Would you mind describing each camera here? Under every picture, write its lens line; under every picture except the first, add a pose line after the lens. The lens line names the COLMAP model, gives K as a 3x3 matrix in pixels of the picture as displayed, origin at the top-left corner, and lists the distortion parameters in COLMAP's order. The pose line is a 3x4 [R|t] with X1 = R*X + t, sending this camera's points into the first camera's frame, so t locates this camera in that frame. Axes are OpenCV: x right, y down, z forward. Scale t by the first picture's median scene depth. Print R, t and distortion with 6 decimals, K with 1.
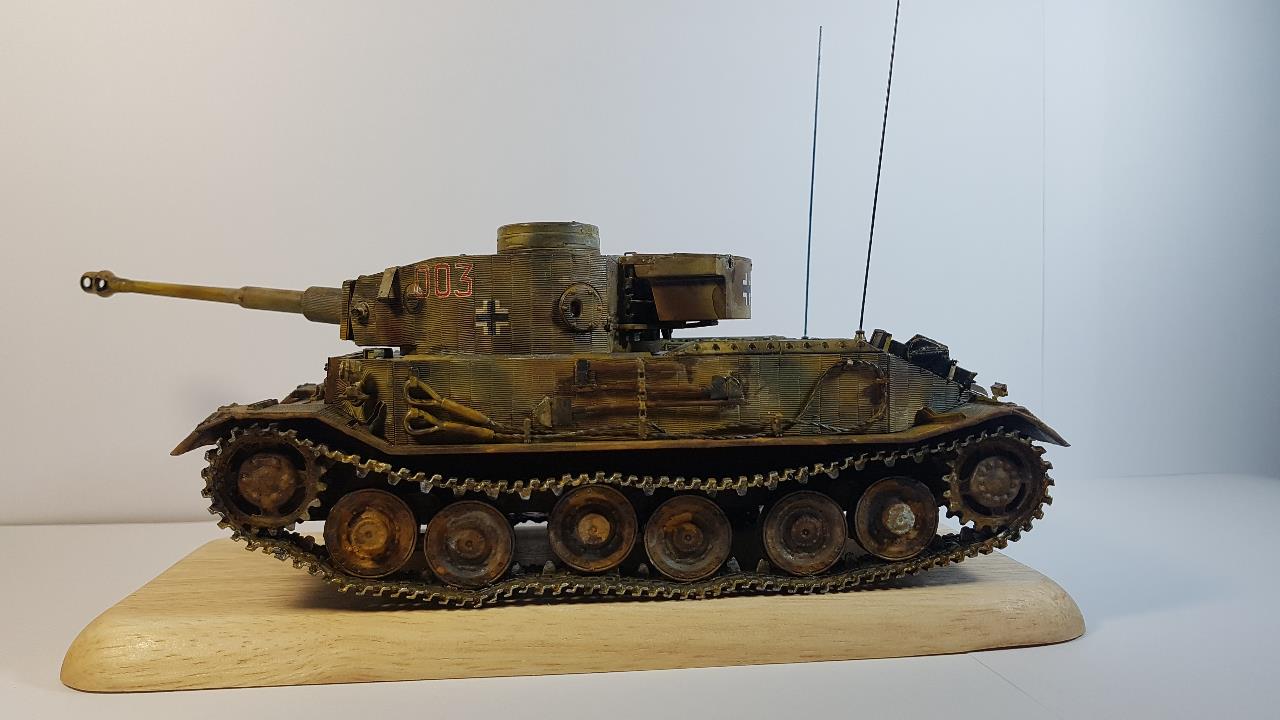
lens RADIAL K [[985.6, 0, 640.0], [0, 985.6, 360.0], [0, 0, 1]] dist [0.001658, -0.007377]
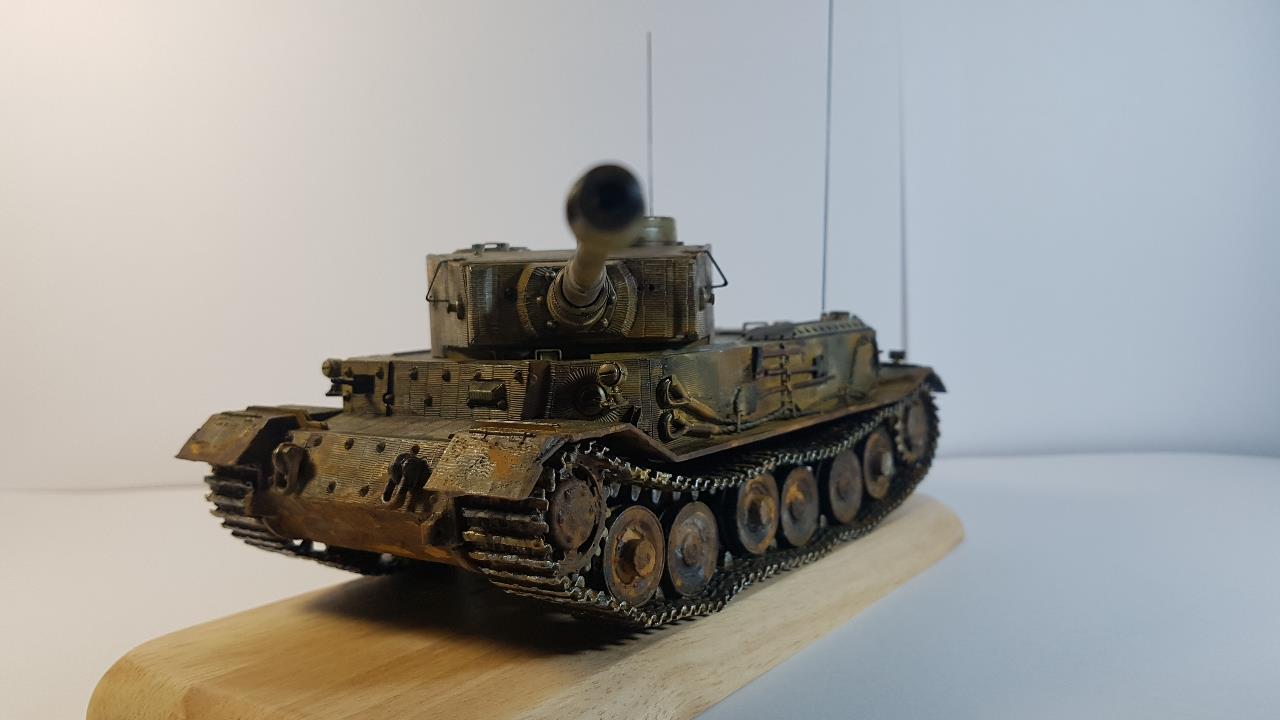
lens RADIAL K [[1005.0, 0, 623.6], [0, 1005.0, 357.9], [0, 0, 1]] dist [-0.011432, -0.006014]
pose [[0.693325, -0.061027, 0.718036, -0.898667], [0.054356, 0.997998, 0.032335, -0.030544], [-0.718572, 0.016611, 0.695254, 0.374013]]
